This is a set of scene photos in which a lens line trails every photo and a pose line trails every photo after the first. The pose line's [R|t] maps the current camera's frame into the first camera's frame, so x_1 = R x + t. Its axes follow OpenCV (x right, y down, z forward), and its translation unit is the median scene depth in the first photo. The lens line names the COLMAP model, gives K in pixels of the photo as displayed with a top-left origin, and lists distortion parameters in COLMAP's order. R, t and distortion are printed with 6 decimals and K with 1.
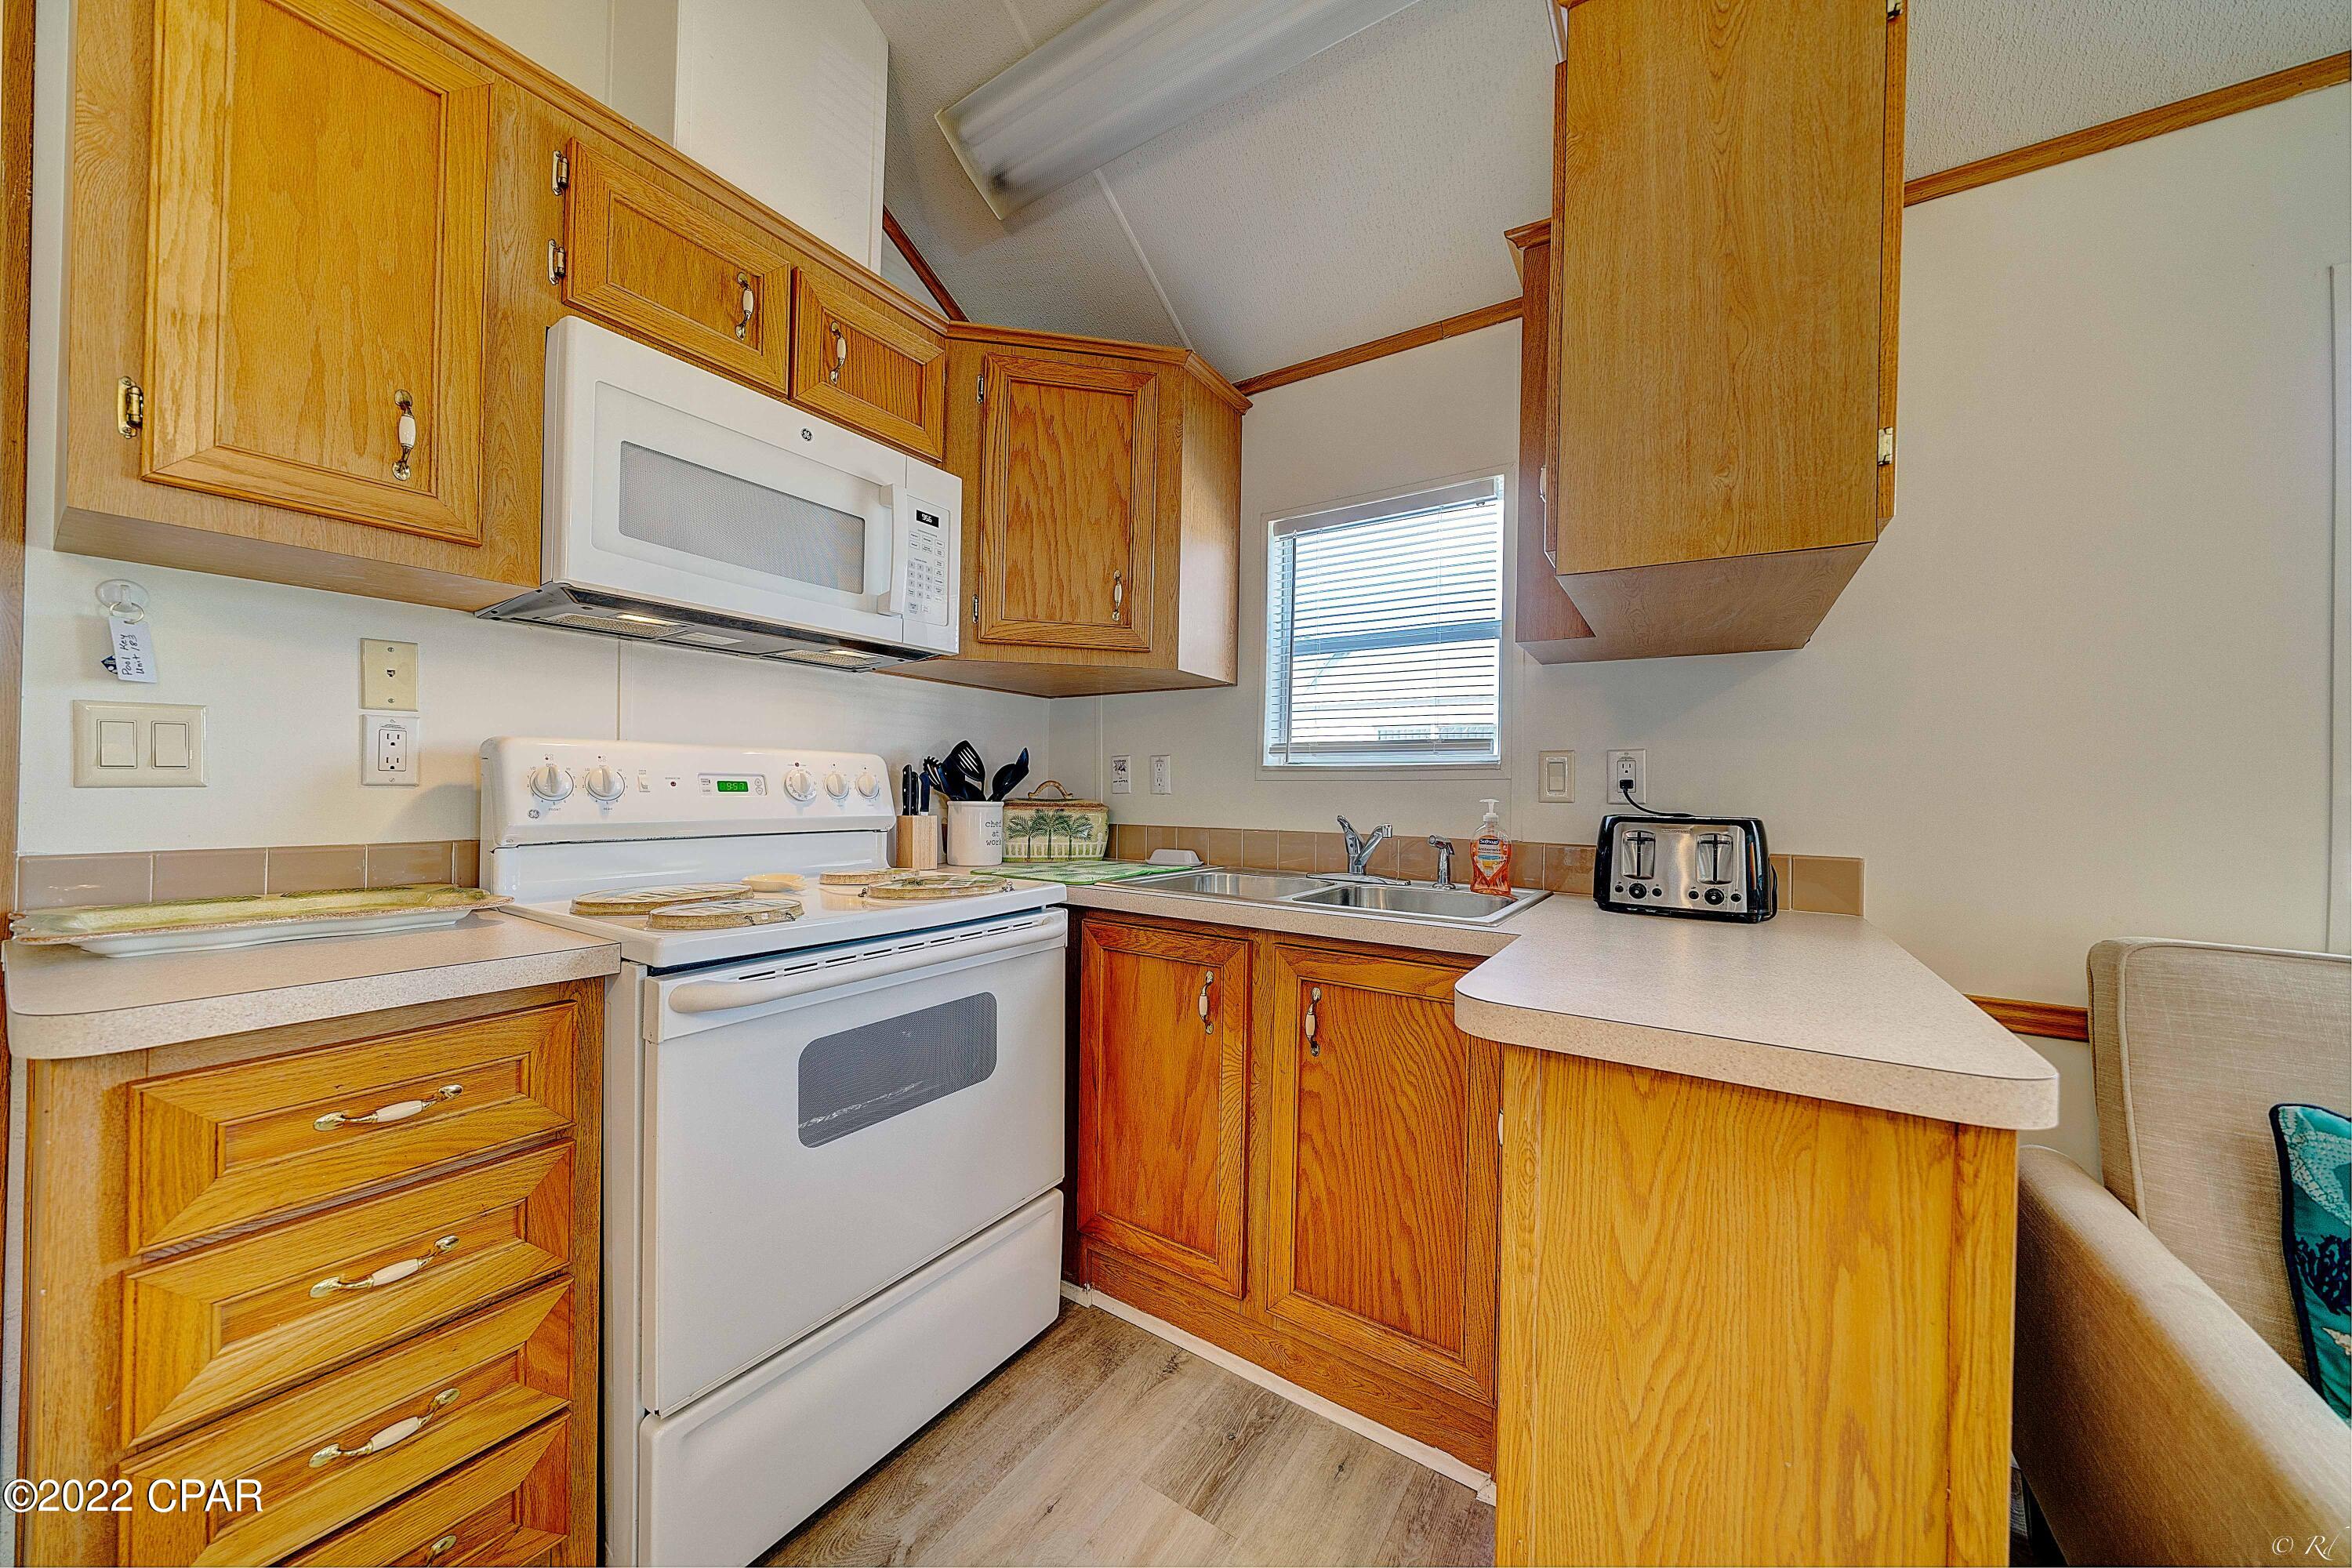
lens RADIAL K [[799.2, 0, 1171.1], [0, 799.2, 786.4], [0, 0, 1]] dist [-0.009784, -0.000063]
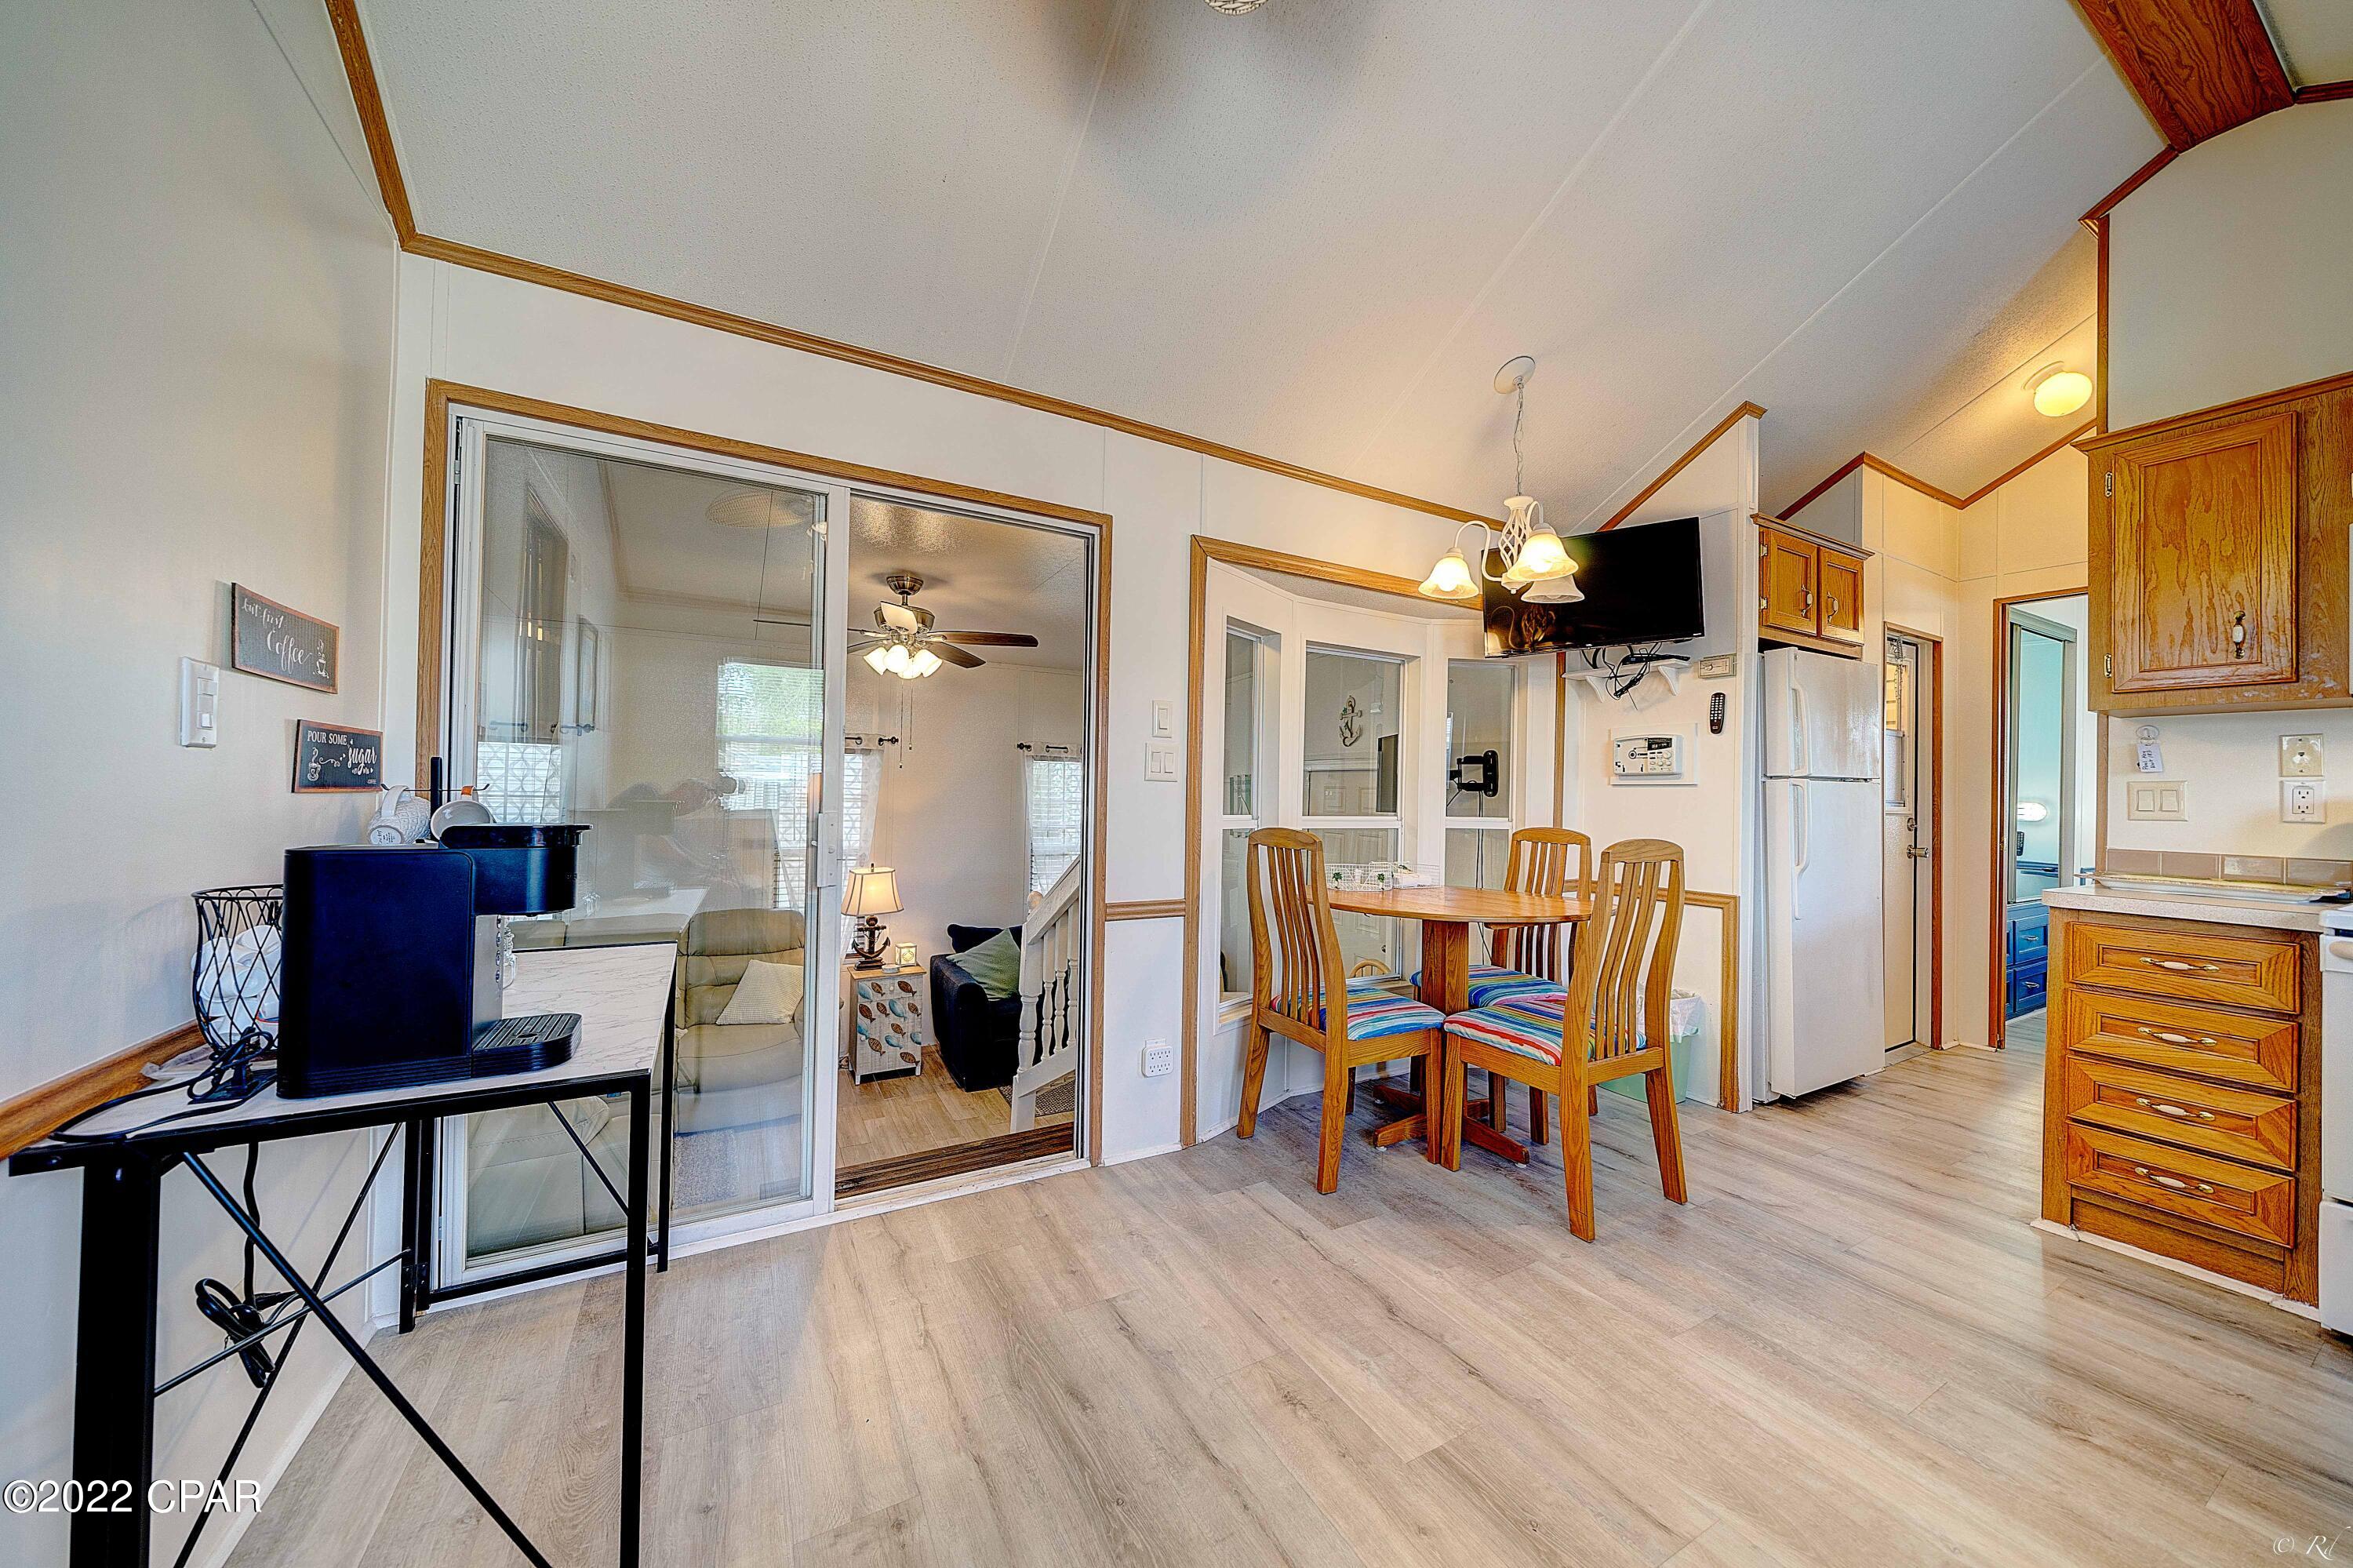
lens RADIAL K [[795.9, 0, 1171.5], [0, 795.9, 784.0], [0, 0, 1]] dist [-0.008819, 0.000053]
pose [[-0.461446, -0.036576, -0.886414, 1.165587], [-0.026909, 0.999267, -0.027225, 0.019301], [0.886760, 0.011289, -0.462092, -0.249618]]
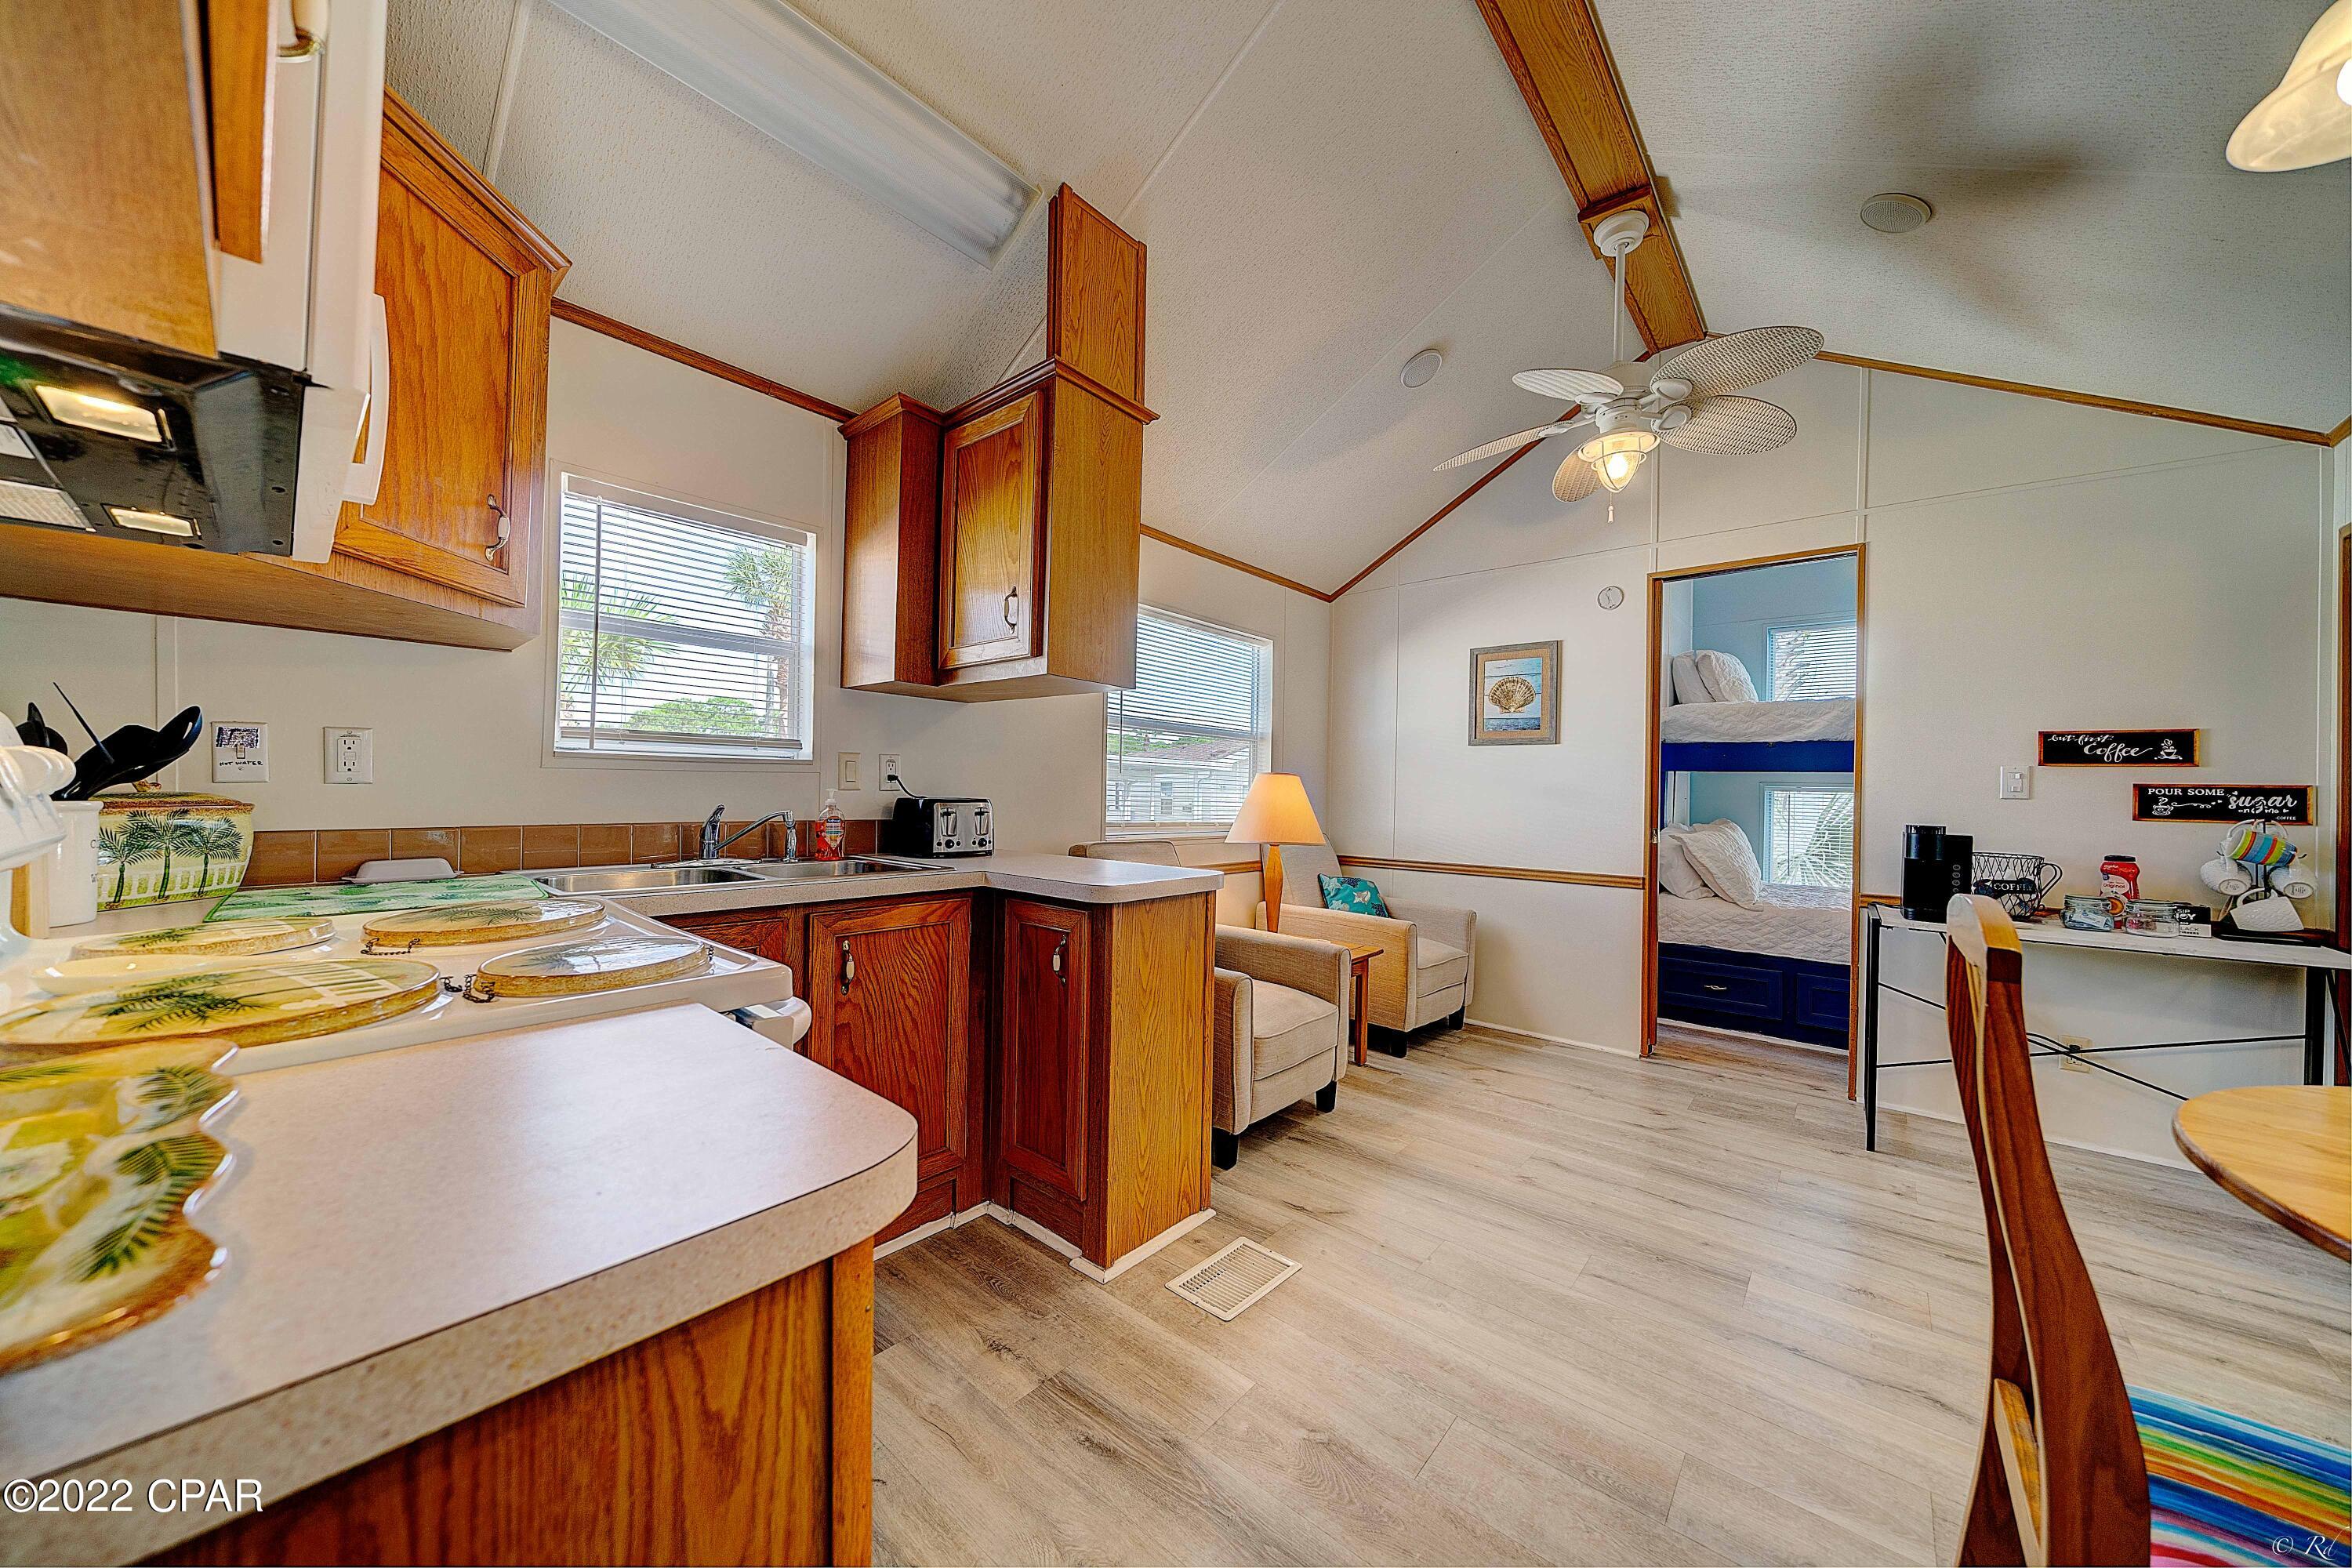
lens RADIAL K [[807.0, 0, 1176.0], [0, 807.0, 784.0], [0, 0, 1]] dist [-0.000255, 0.000019]
pose [[0.120569, -0.006154, 0.992686, -0.856483], [-0.020904, 0.999743, 0.008737, -0.014954], [-0.992485, -0.021804, 0.120409, 0.278881]]
